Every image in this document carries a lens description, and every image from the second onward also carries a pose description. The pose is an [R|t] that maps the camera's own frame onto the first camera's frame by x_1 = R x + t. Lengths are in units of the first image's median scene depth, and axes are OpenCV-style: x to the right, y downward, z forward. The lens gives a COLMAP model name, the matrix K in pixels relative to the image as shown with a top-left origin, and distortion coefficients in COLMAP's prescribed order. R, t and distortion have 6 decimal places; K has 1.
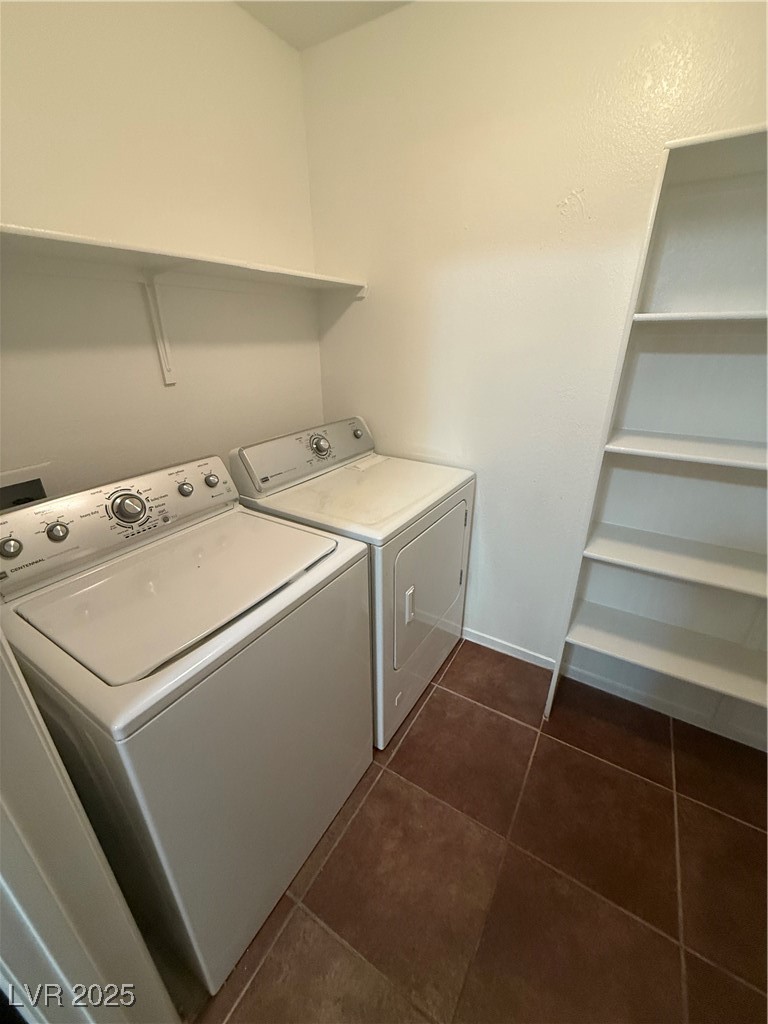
lens RADIAL K [[409.3, 0, 384.9], [0, 409.3, 510.6], [0, 0, 1]] dist [-0.000200, -0.000087]
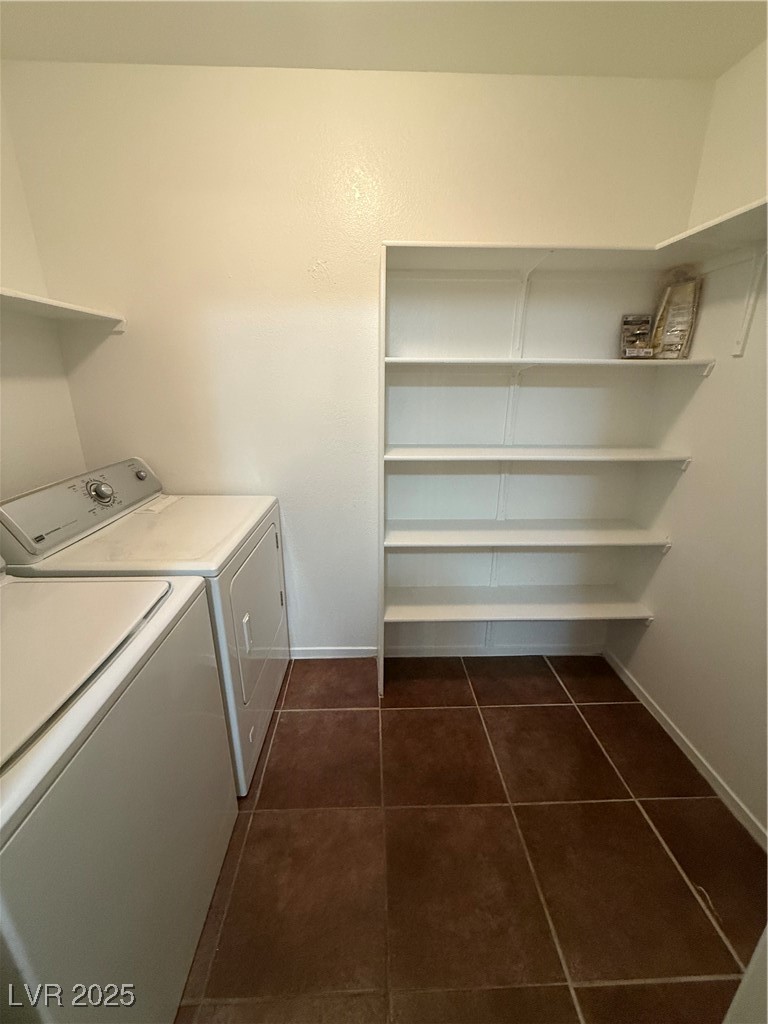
lens RADIAL K [[409.3, 0, 384.2], [0, 409.3, 511.9], [0, 0, 1]] dist [-0.000200, -0.000087]
pose [[0.834846, -0.164471, 0.525339, -0.131918], [0.208116, 0.977795, -0.024604, 0.034281], [-0.509627, 0.129872, 0.850537, -0.054839]]
